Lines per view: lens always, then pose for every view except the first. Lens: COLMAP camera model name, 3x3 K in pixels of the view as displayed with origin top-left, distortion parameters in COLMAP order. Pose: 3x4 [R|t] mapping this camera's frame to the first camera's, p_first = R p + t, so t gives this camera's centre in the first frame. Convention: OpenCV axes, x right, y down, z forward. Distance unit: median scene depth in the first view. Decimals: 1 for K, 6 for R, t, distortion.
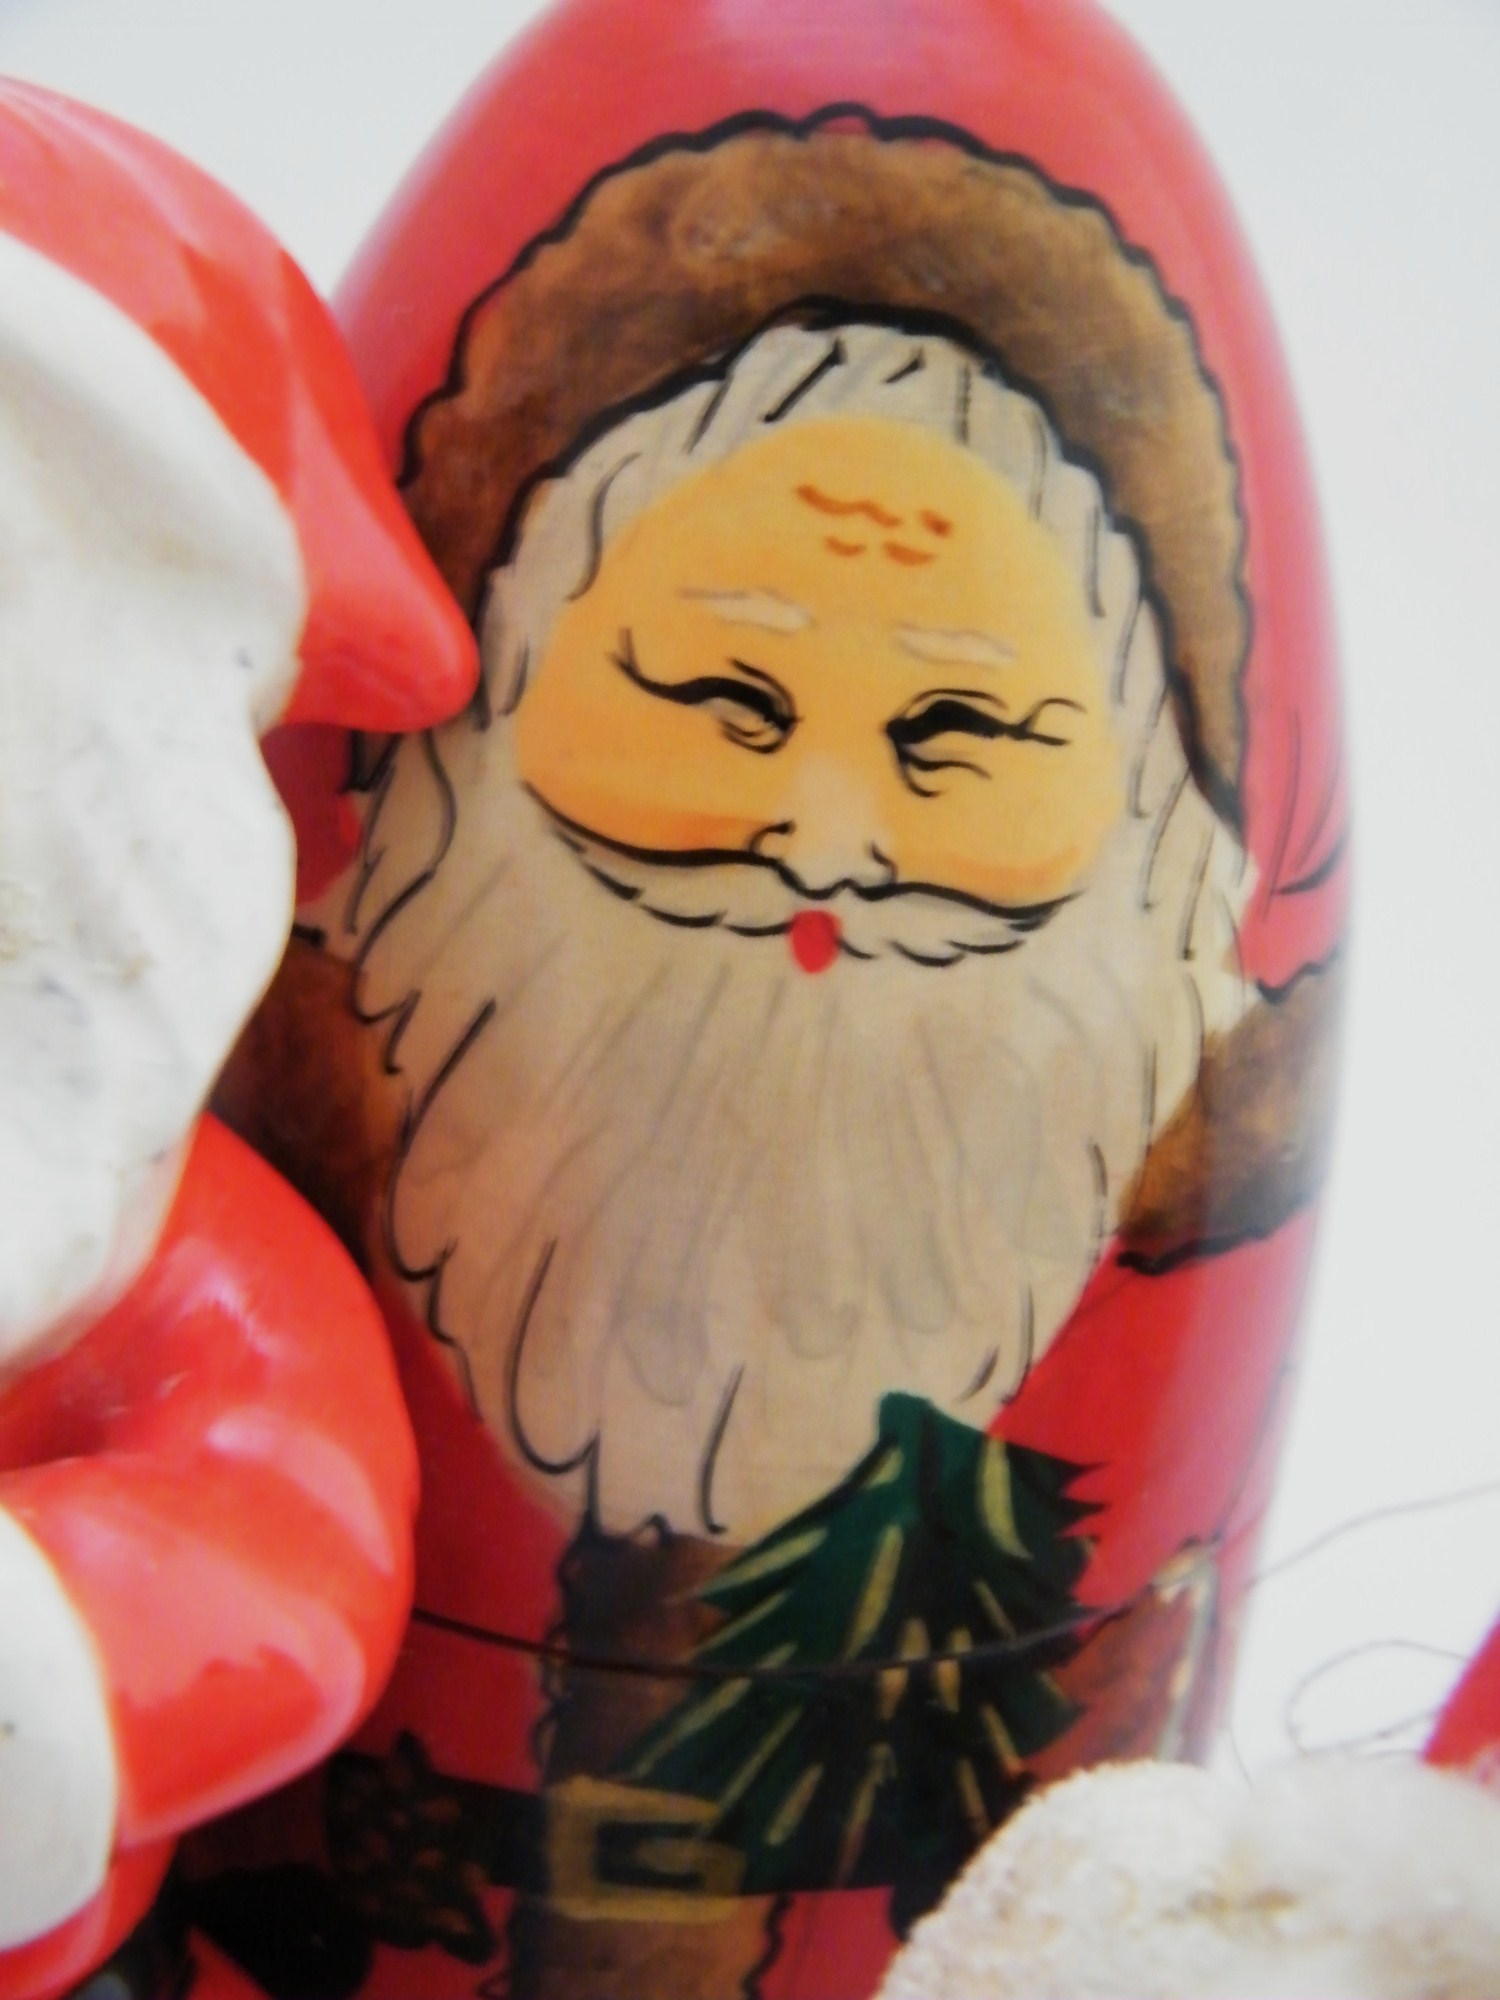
lens RADIAL K [[5032.8, 0, 750.0], [0, 5032.8, 1000.0], [0, 0, 1]] dist [0.227700, -1.084381]
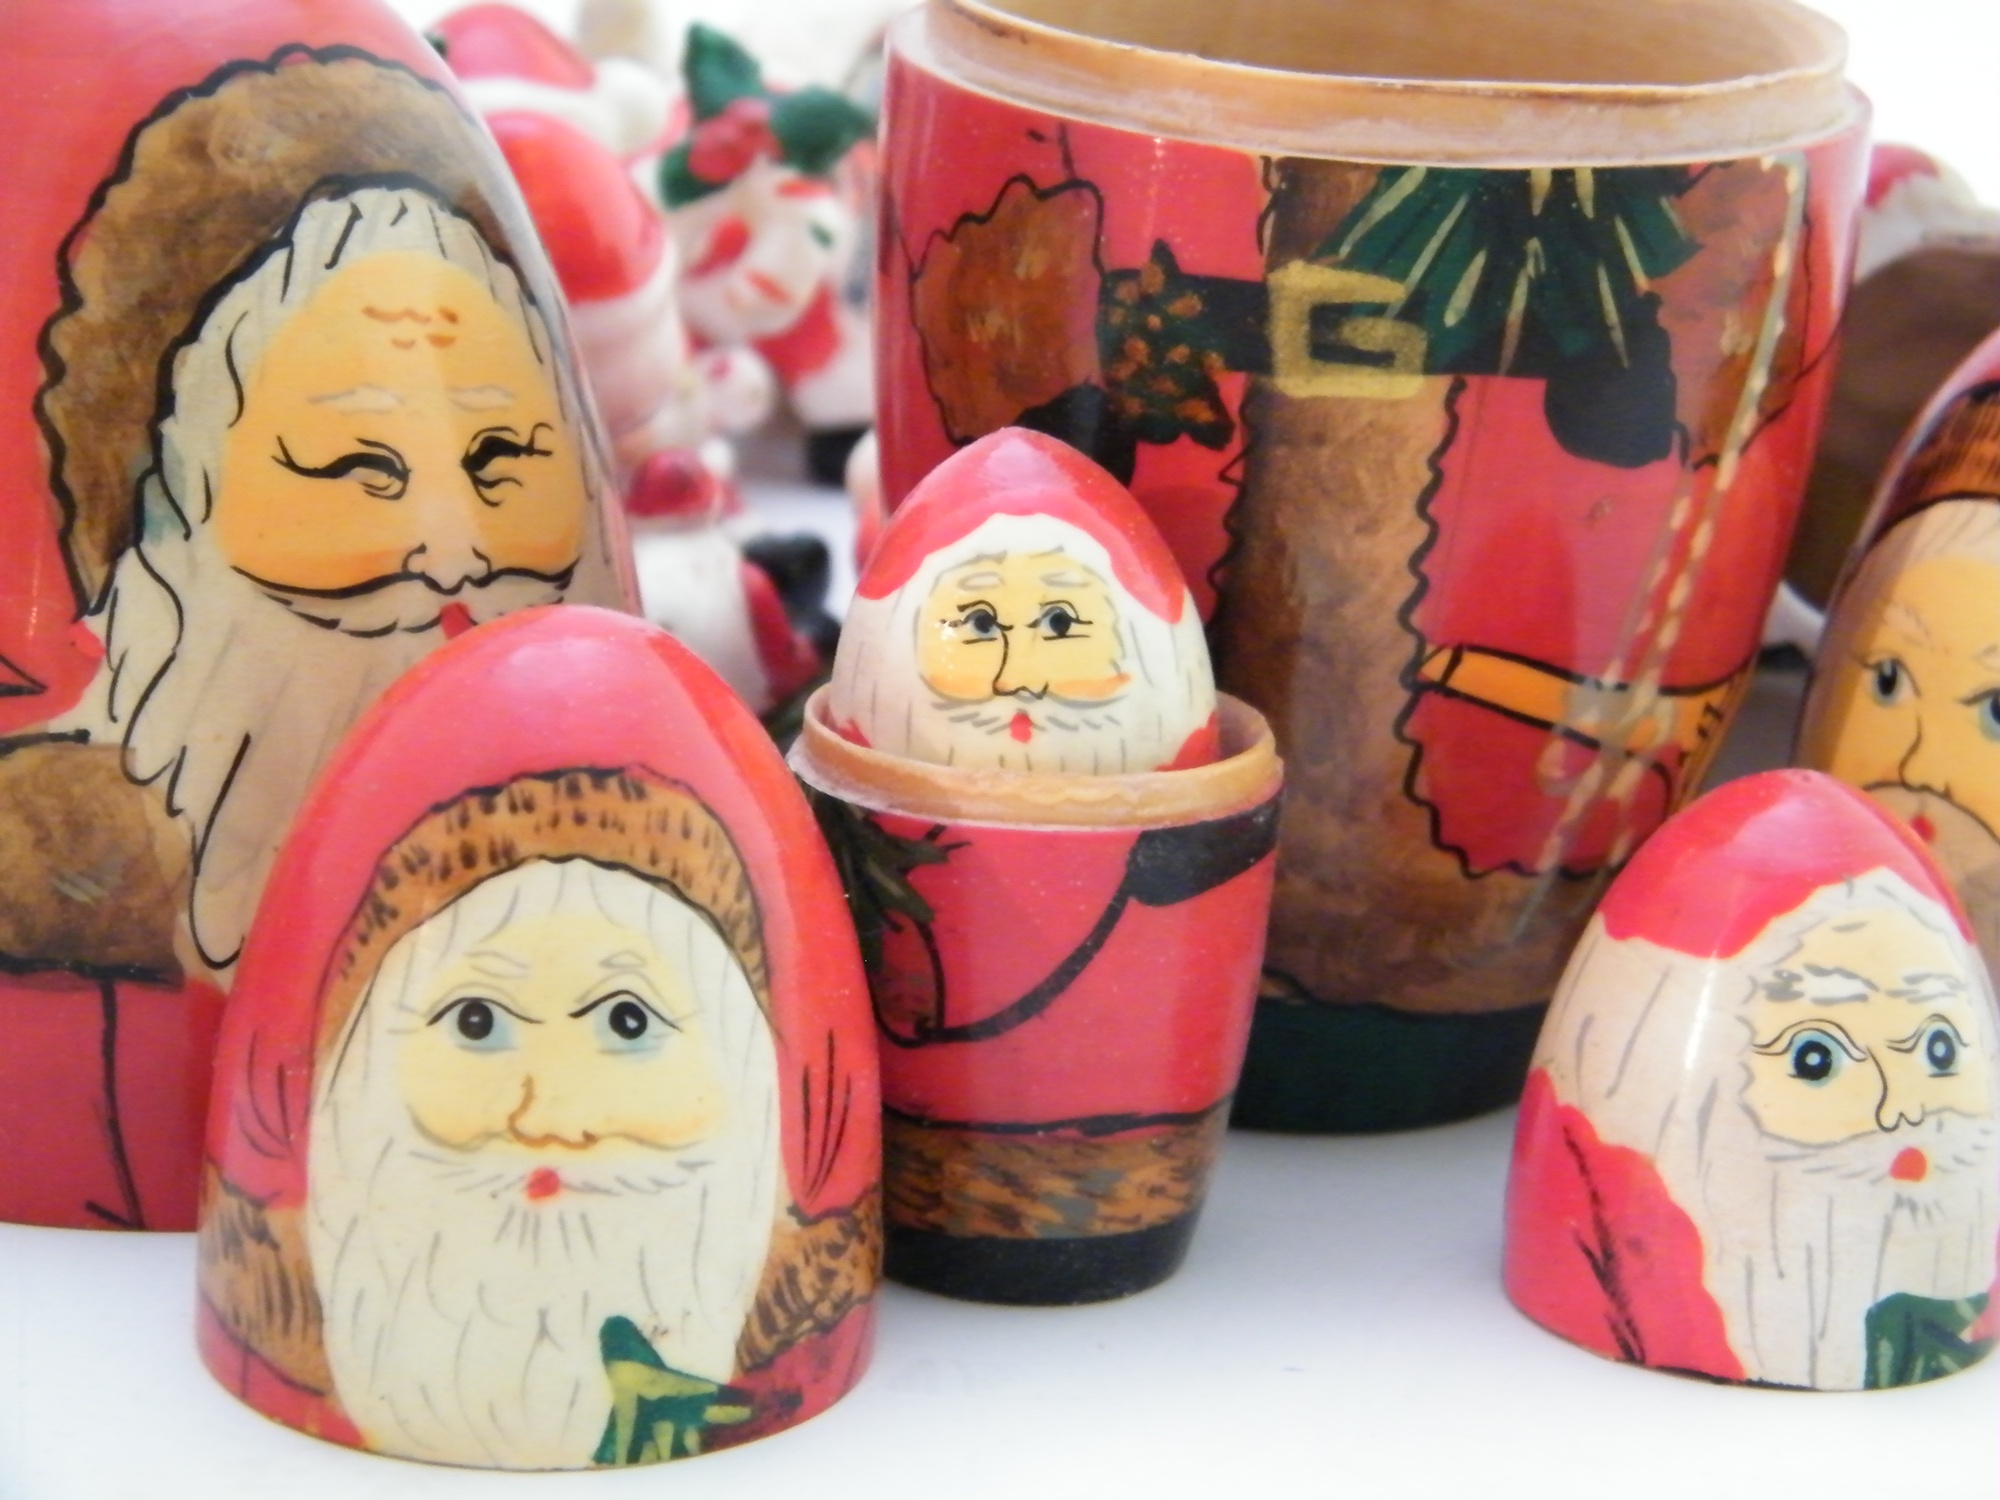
lens RADIAL K [[5032.8, 0, 1000.0], [0, 5032.8, 750.0], [0, 0, 1]] dist [0.227700, -1.084381]
pose [[0.772939, -0.255091, 0.580942, -0.684518], [0.312460, 0.949930, 0.001388, 0.065394], [-0.552209, 0.180449, 0.813943, -0.202704]]
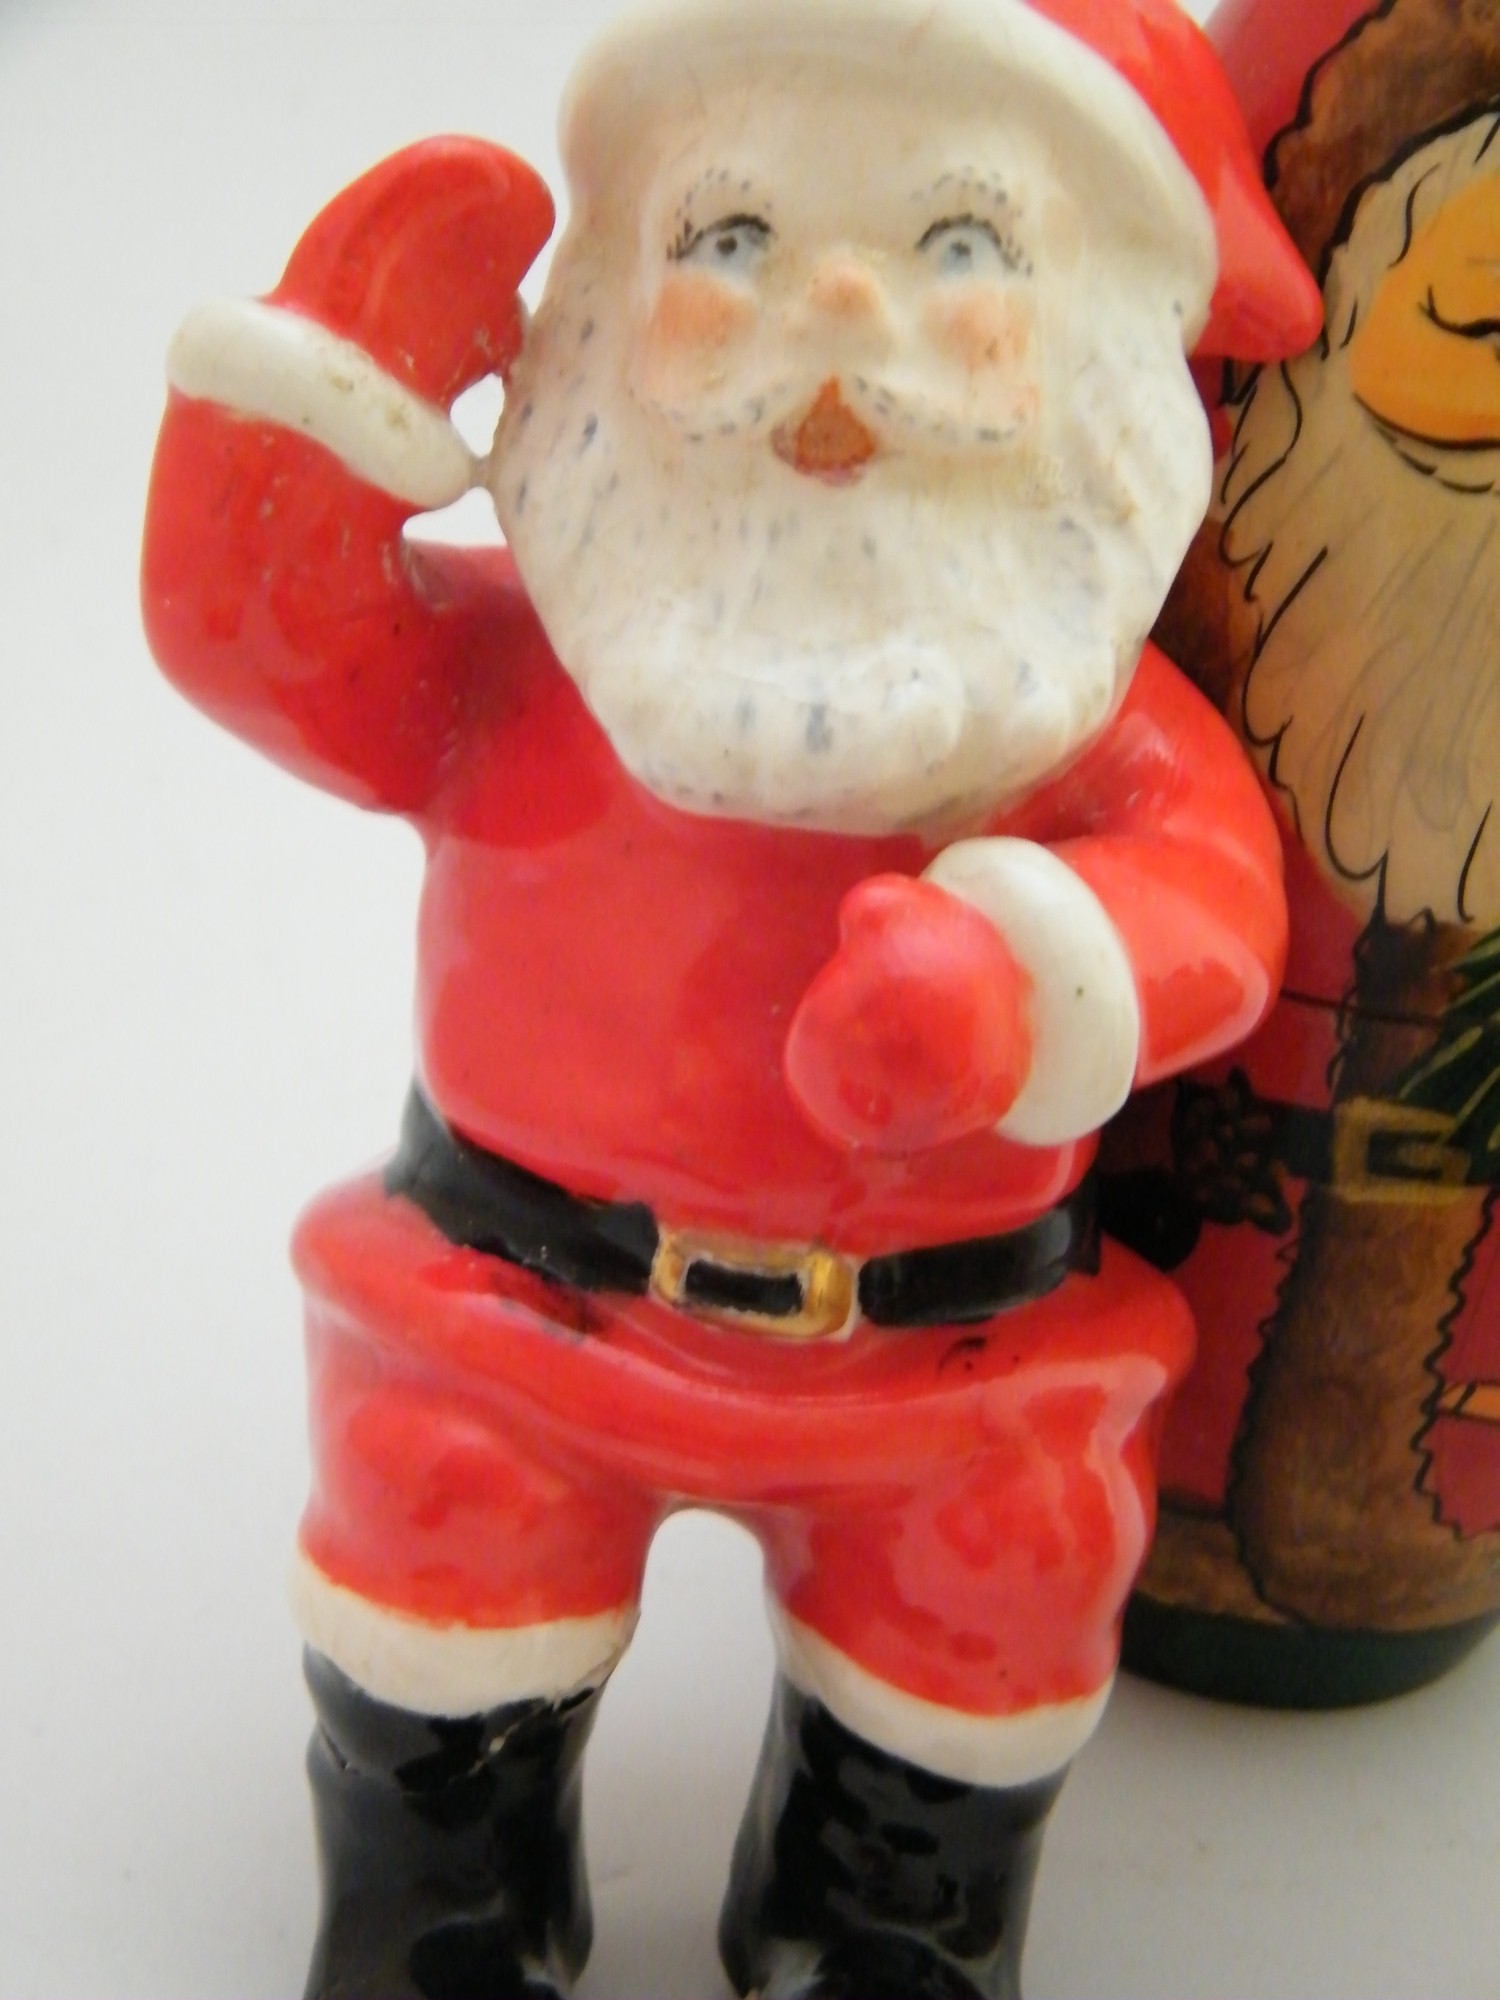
lens RADIAL K [[5032.8, 0, 750.0], [0, 5032.8, 1000.0], [0, 0, 1]] dist [0.227700, -1.084381]
pose [[0.999362, 0.000345, -0.035708, -0.167234], [0.001094, 0.999188, 0.040278, 0.072395], [0.035693, -0.040291, 0.998550, -0.473056]]
